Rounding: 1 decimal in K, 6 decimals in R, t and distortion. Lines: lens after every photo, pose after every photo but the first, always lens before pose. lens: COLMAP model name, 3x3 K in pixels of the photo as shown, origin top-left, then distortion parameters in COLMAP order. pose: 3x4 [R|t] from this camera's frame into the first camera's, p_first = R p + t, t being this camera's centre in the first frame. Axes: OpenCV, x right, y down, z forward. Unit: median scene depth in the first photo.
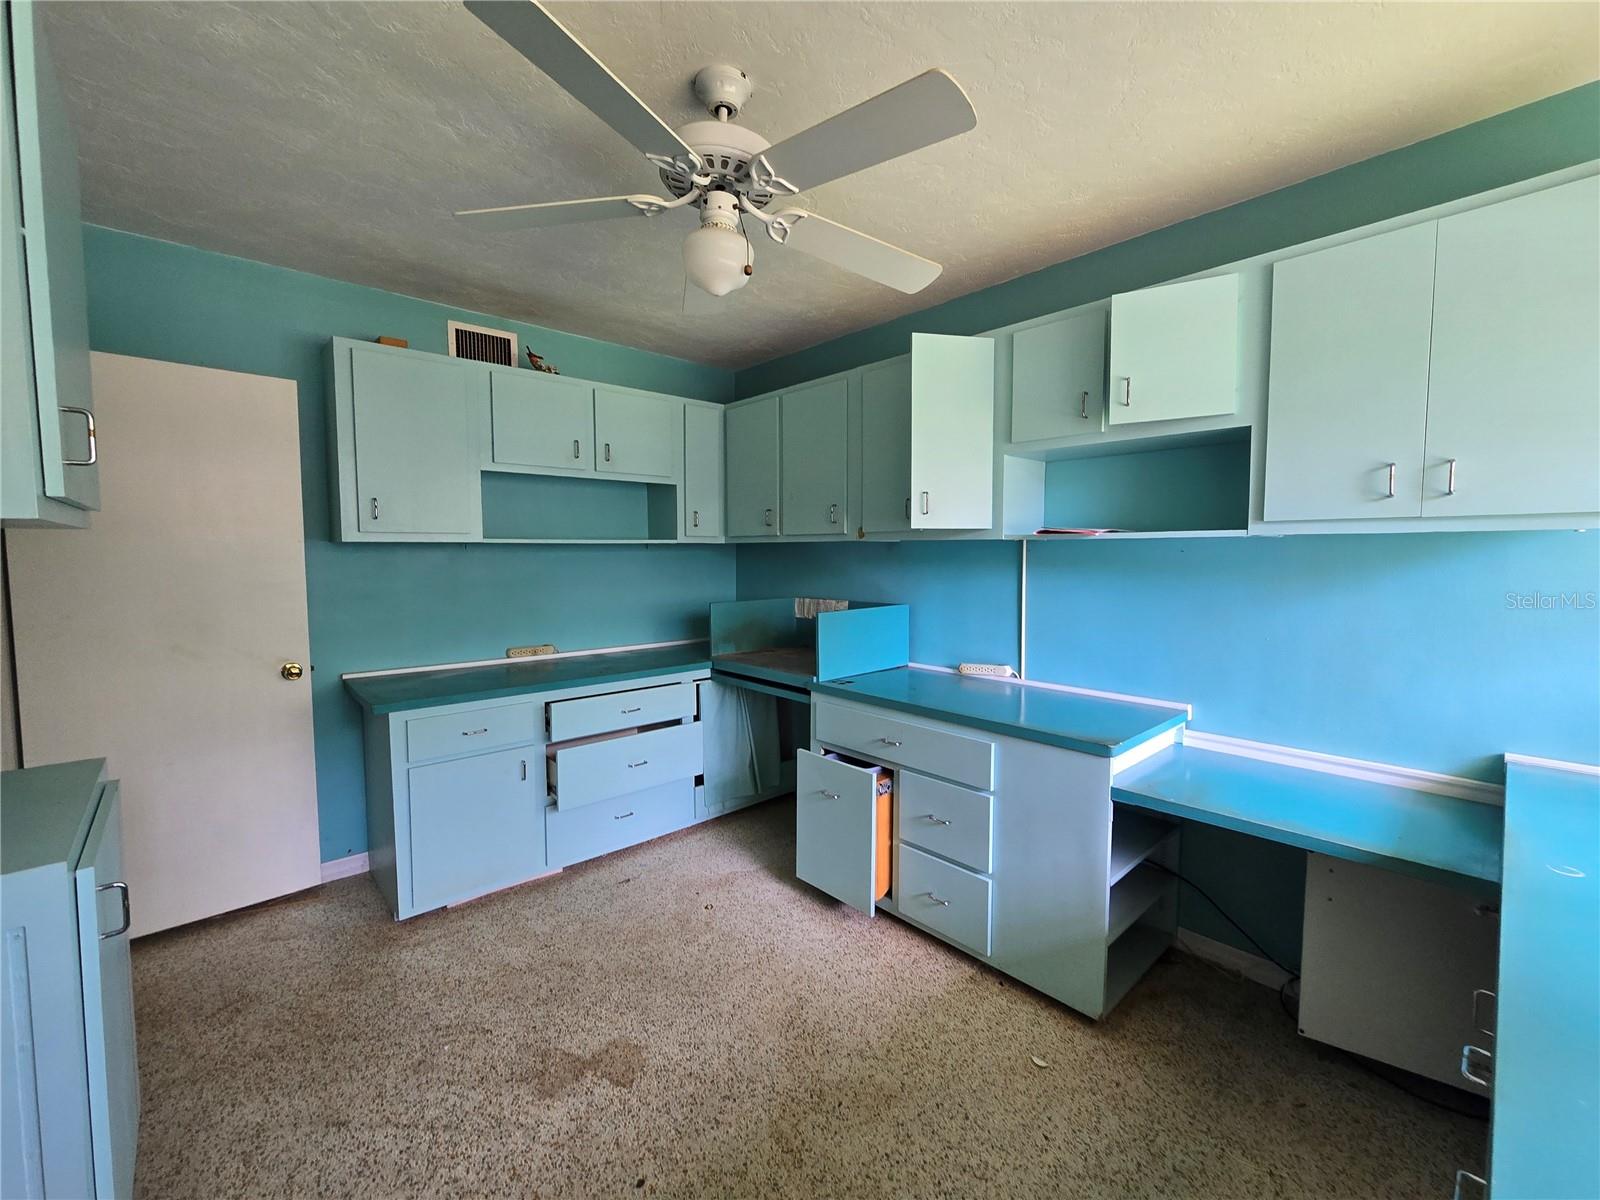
lens RADIAL K [[662.4, 0, 804.5], [0, 662.4, 594.3], [0, 0, 1]] dist [-0.000444, 0.000234]
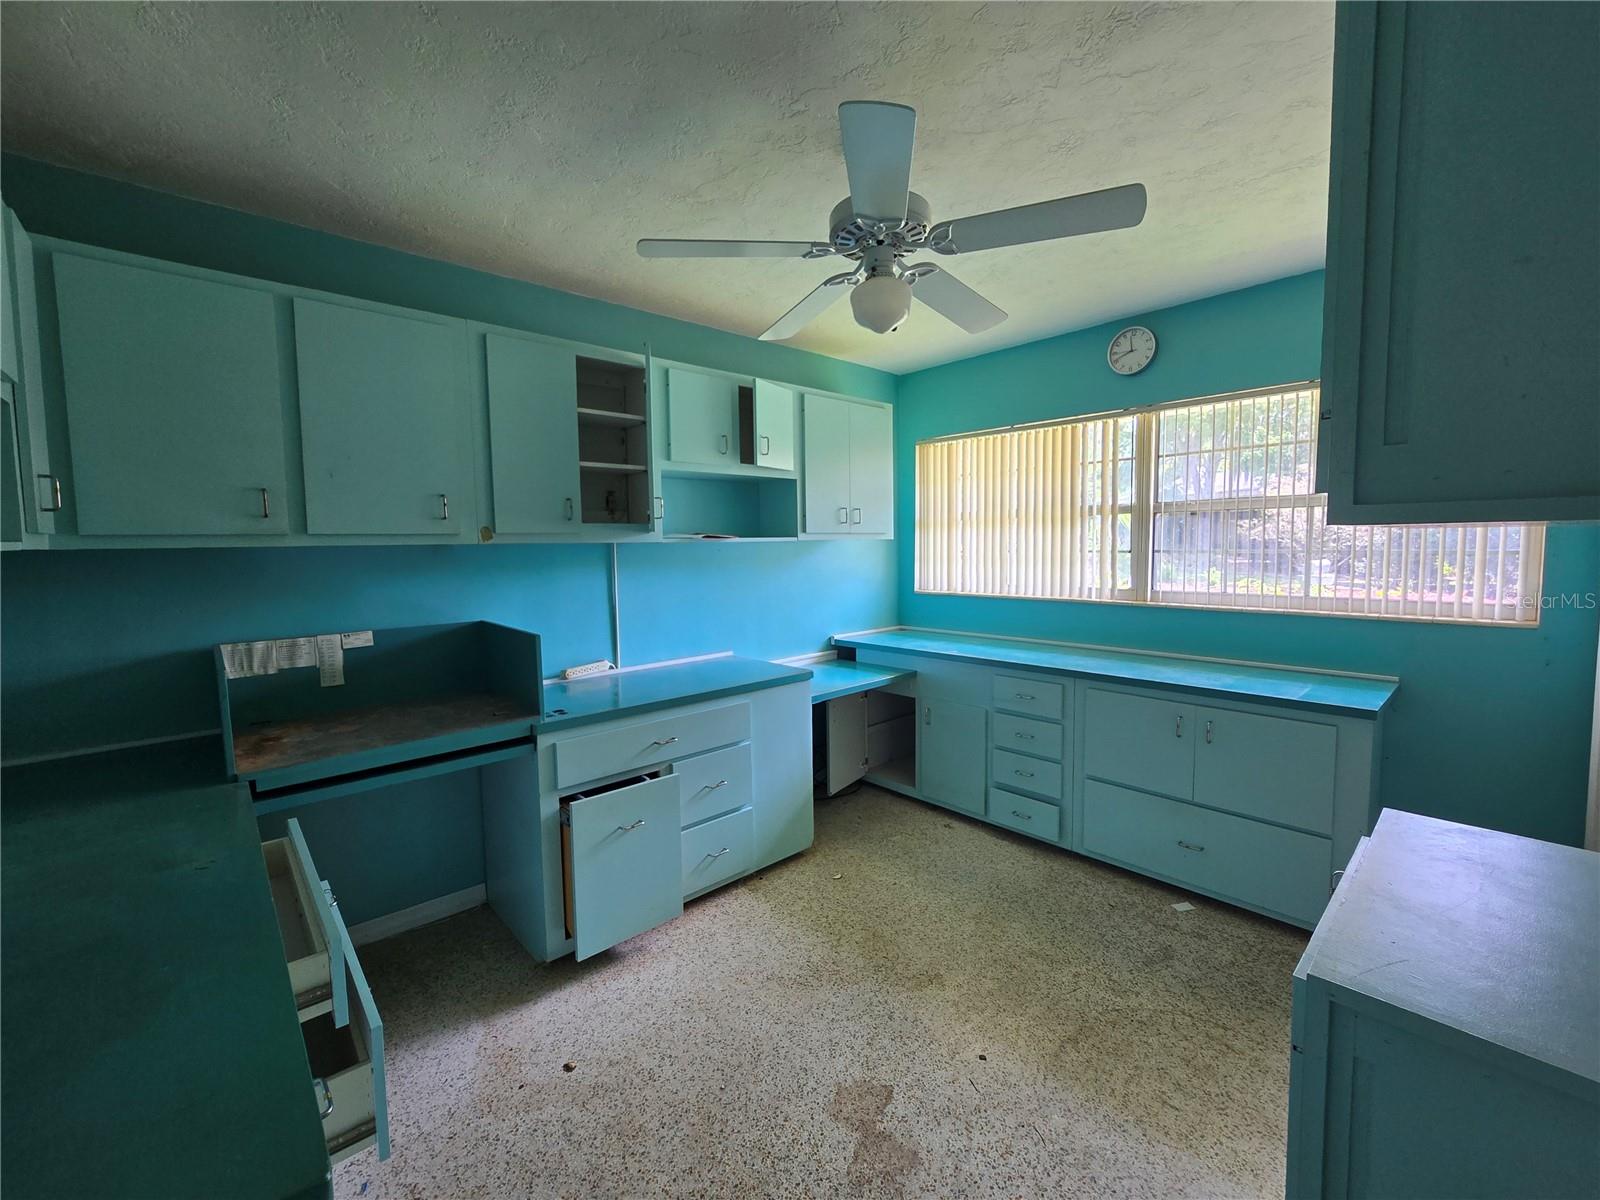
lens RADIAL K [[662.4, 0, 804.5], [0, 662.4, 594.3], [0, 0, 1]] dist [-0.000444, 0.000234]
pose [[-0.002547, -0.076111, 0.997096, -1.078464], [0.081603, 0.993758, 0.076064, -0.076349], [-0.996662, 0.081560, 0.003680, 0.951926]]
